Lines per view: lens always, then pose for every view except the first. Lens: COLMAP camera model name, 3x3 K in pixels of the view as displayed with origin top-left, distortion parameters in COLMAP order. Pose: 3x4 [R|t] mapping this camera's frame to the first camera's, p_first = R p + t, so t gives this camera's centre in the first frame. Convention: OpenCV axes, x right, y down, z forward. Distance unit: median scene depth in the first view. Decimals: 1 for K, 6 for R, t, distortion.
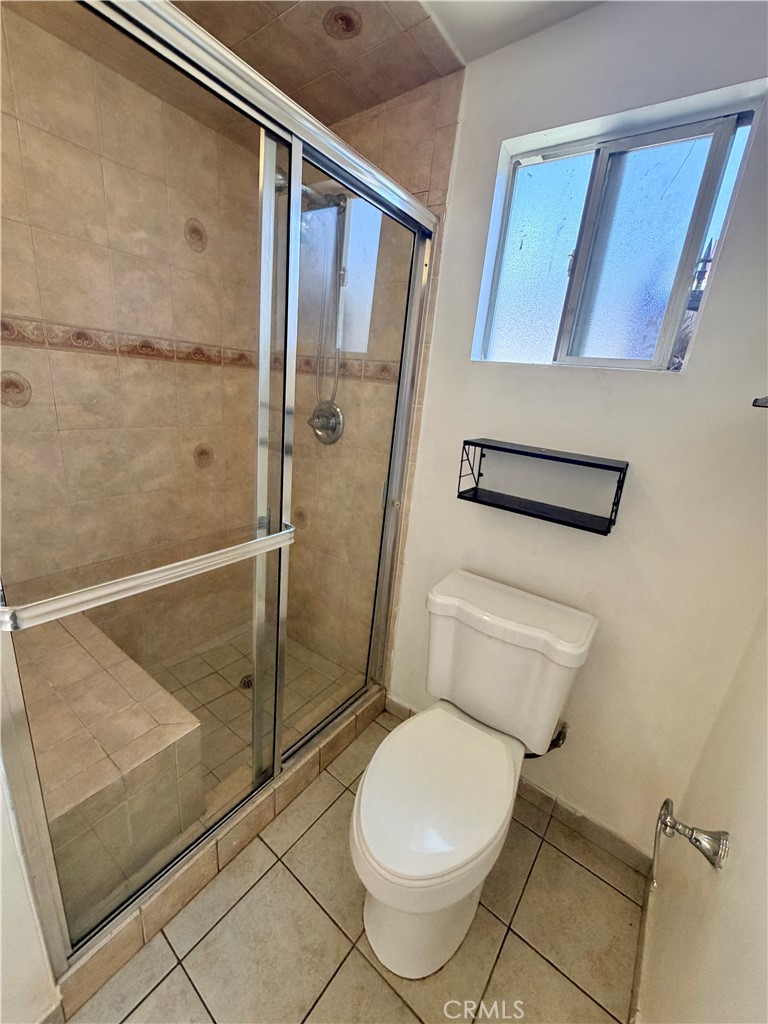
lens RADIAL K [[411.2, 0, 385.4], [0, 411.2, 509.9], [0, 0, 1]] dist [0.000274, 0.000042]
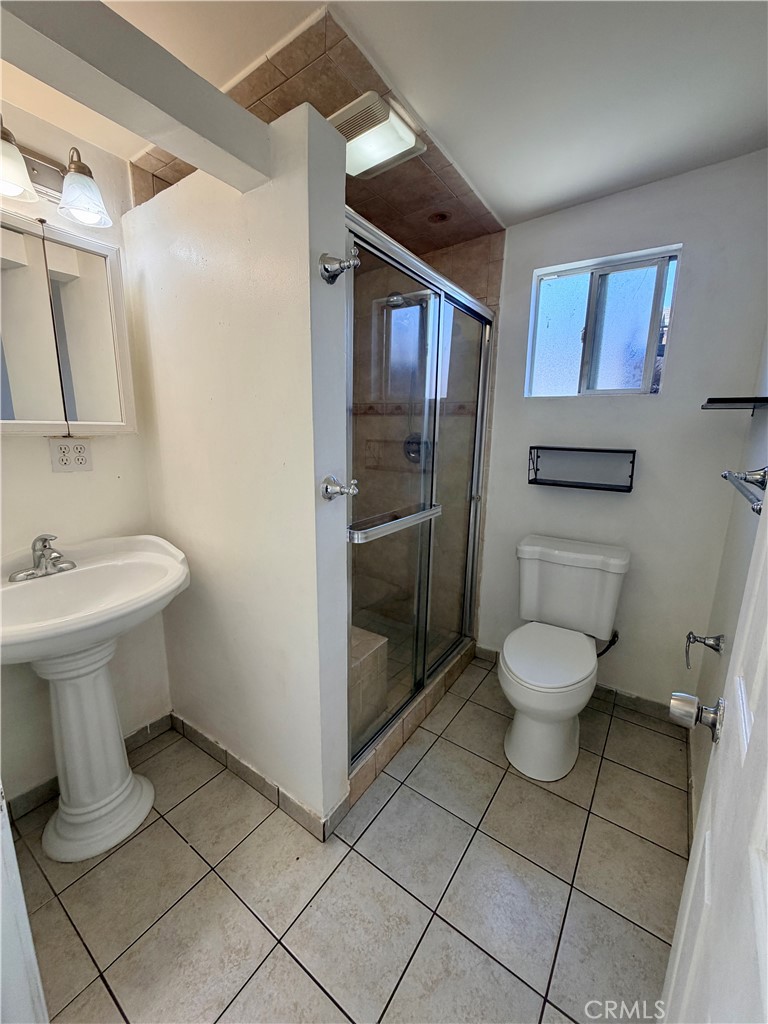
lens RADIAL K [[411.2, 0, 385.4], [0, 411.2, 509.9], [0, 0, 1]] dist [0.000274, 0.000042]
pose [[0.995850, -0.087892, 0.023627, -0.414134], [0.089685, 0.991854, -0.090450, 0.163038], [-0.015485, 0.092194, 0.995621, -0.533135]]
